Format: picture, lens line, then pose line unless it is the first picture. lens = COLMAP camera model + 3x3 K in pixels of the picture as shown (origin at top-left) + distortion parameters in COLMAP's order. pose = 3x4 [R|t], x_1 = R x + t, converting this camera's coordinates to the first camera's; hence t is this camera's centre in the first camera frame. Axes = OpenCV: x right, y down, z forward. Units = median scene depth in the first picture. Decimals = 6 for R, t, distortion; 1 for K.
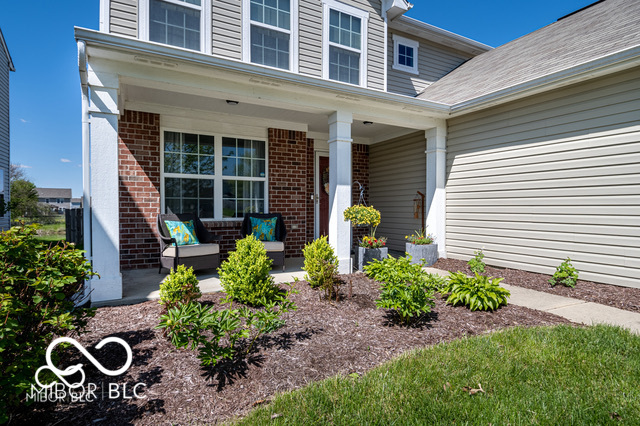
lens RADIAL K [[344.8, 0, 315.4], [0, 344.8, 212.9], [0, 0, 1]] dist [-0.001475, -0.000734]
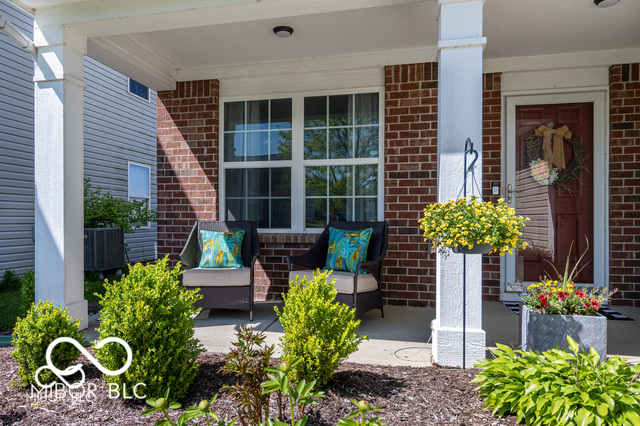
lens RADIAL K [[449.5, 0, 275.6], [0, 449.5, 223.4], [0, 0, 1]] dist [0.004574, -0.003693]
pose [[0.733492, 0.006671, -0.679665, 0.254501], [-0.009994, 0.999950, -0.000971, 0.007392], [0.679624, 0.007505, 0.733522, 0.396962]]
